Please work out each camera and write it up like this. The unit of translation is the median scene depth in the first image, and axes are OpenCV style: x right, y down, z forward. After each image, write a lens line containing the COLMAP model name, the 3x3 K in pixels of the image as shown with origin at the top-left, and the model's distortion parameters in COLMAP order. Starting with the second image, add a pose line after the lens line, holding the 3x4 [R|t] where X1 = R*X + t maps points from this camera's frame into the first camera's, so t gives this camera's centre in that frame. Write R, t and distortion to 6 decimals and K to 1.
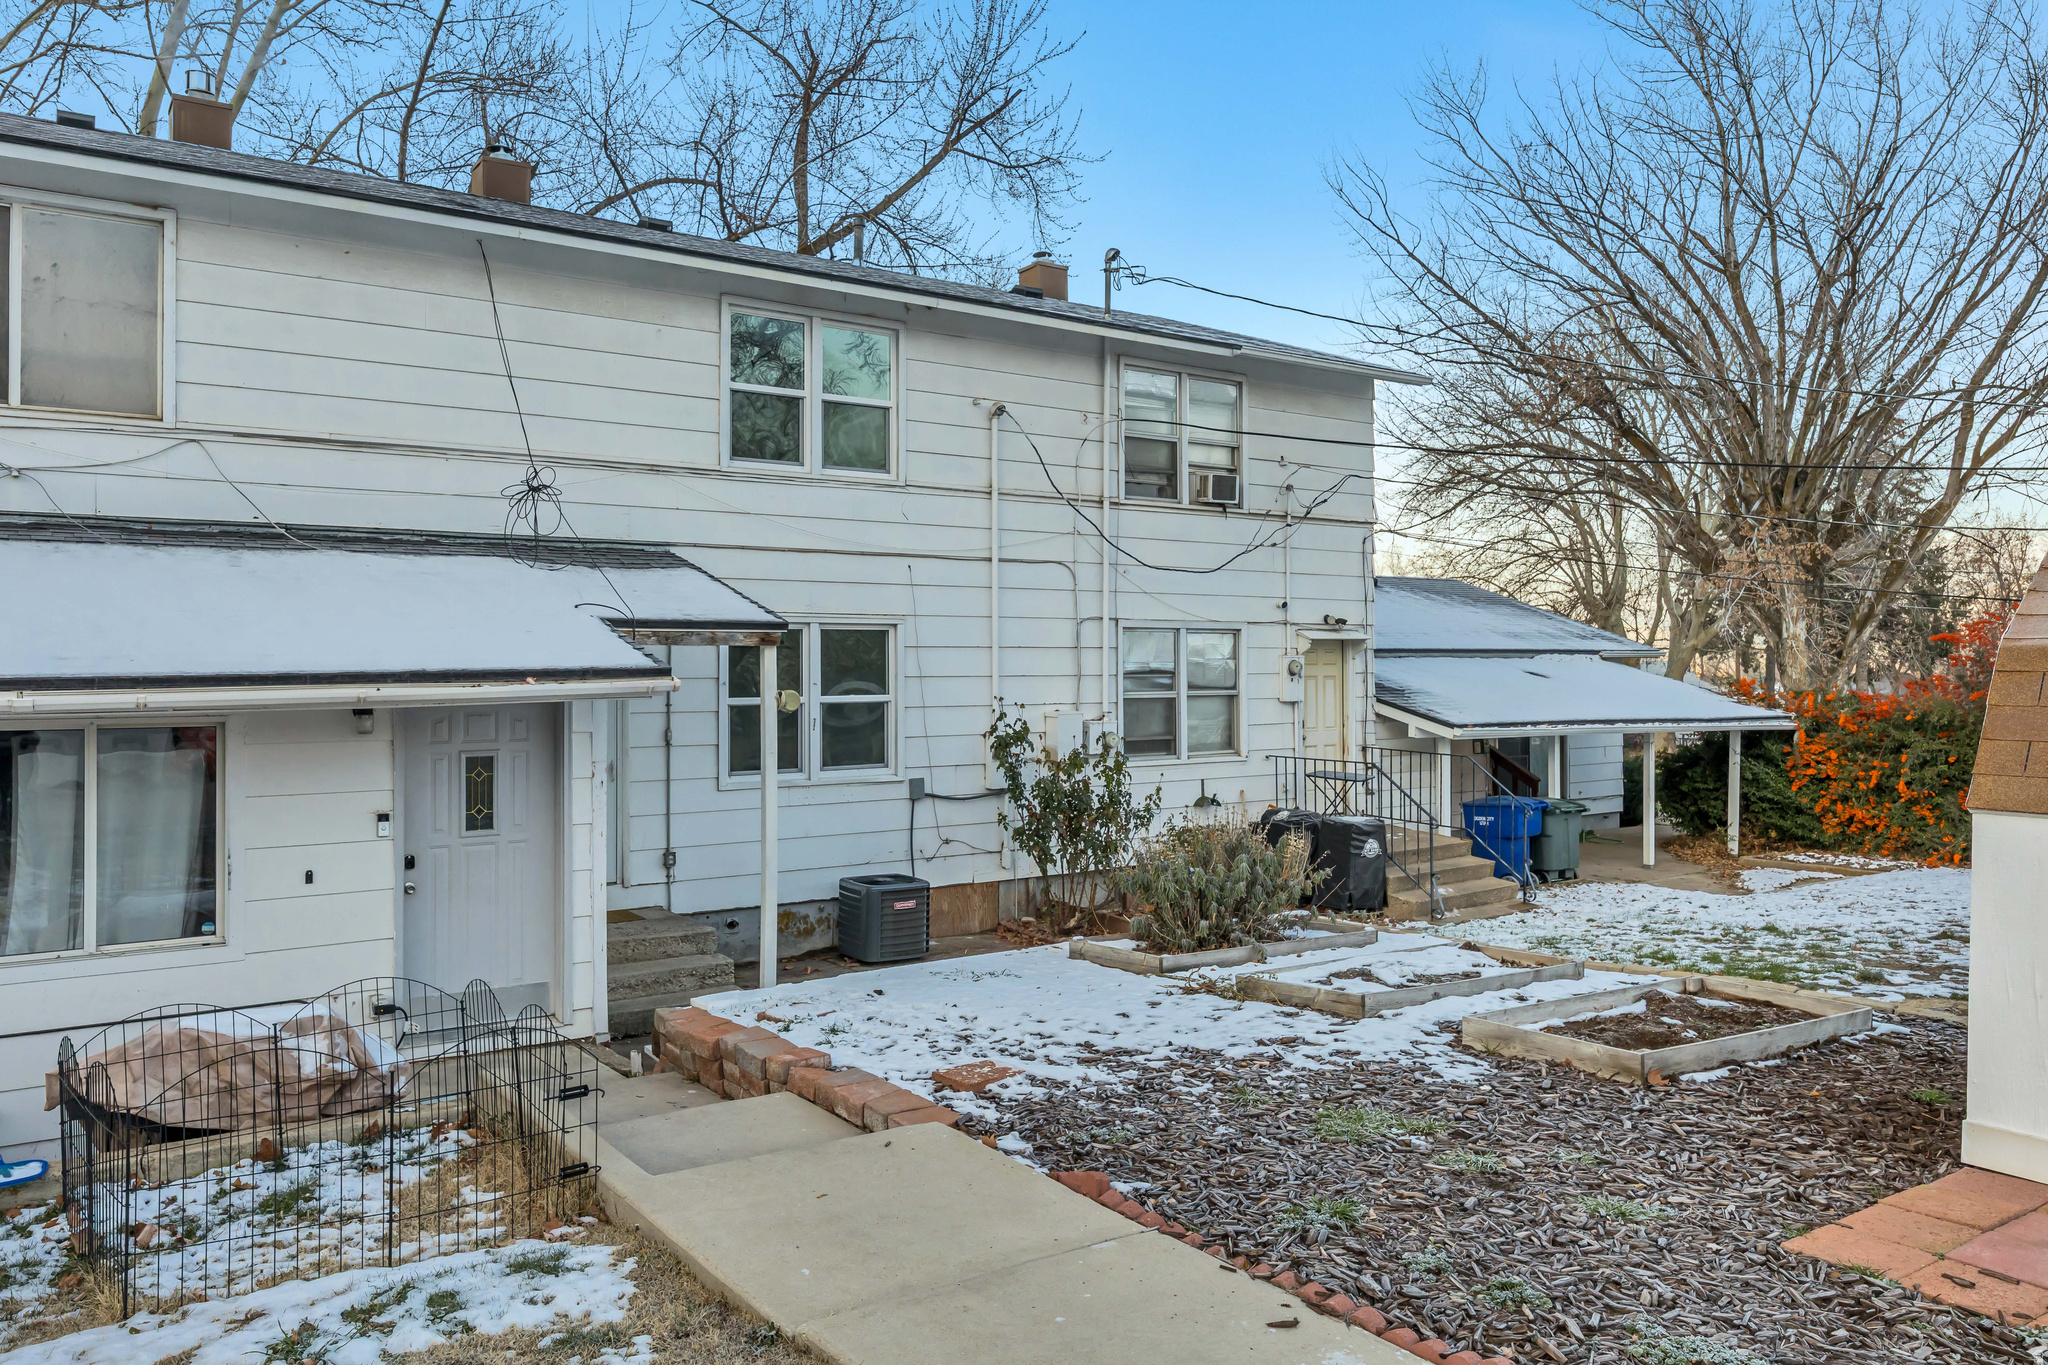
lens RADIAL K [[1426.8, 0, 1024.9], [0, 1426.8, 665.7], [0, 0, 1]] dist [-0.007033, -0.001225]
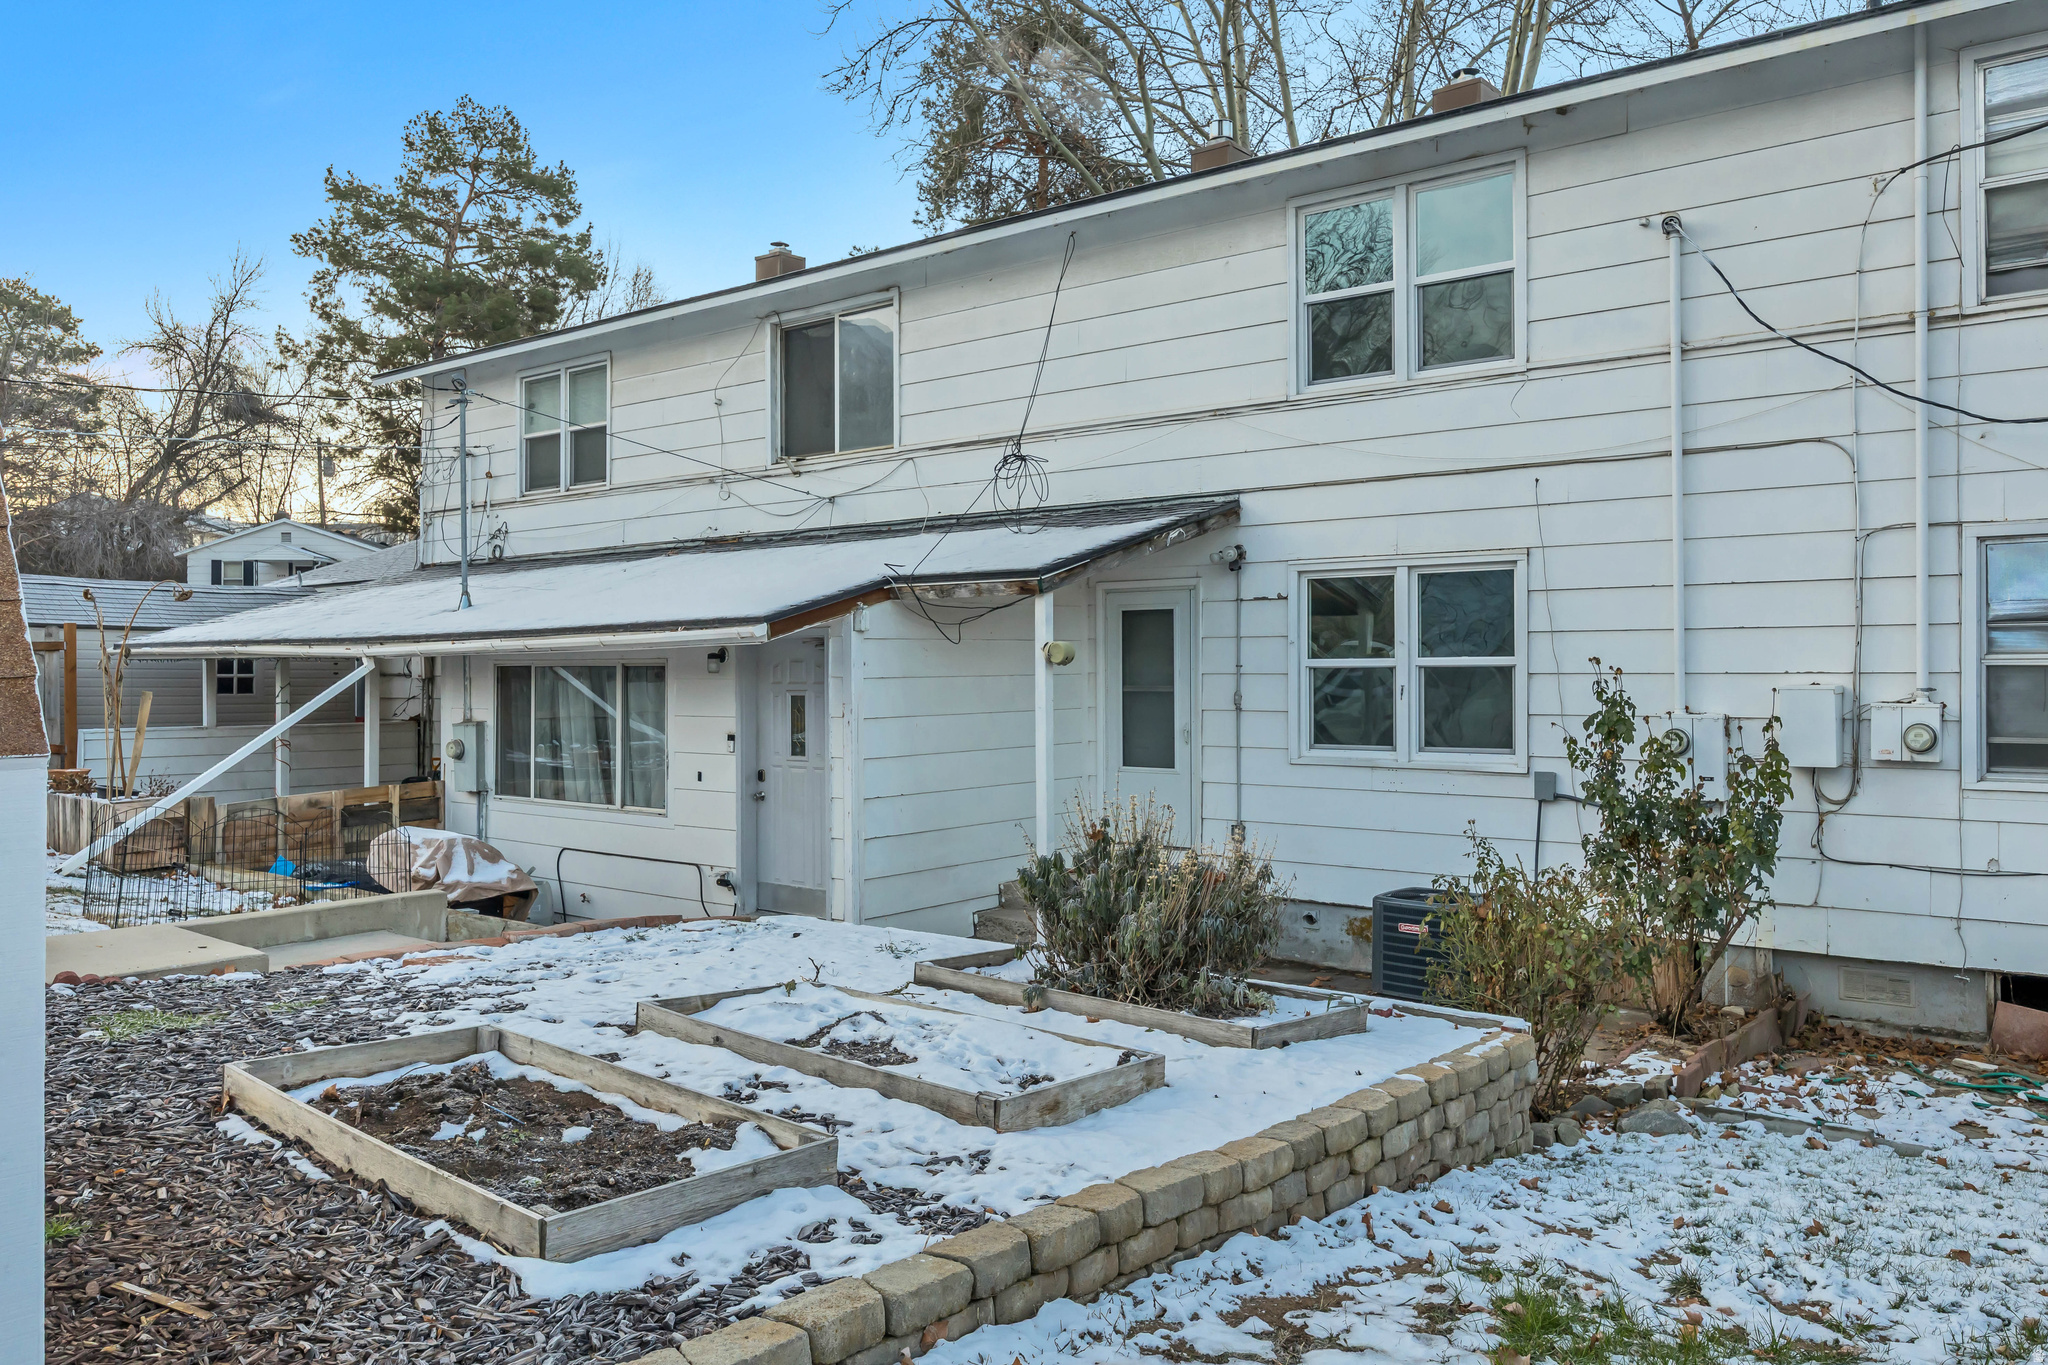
lens RADIAL K [[1537.2, 0, 1024.0], [0, 1537.2, 682.5], [0, 0, 1]] dist [-0.001699, -0.003984]
pose [[0.270418, 0.007163, -0.962716, 0.609062], [0.000669, 0.999971, 0.007628, 0.027856], [0.962743, -0.002707, 0.270405, 0.541272]]
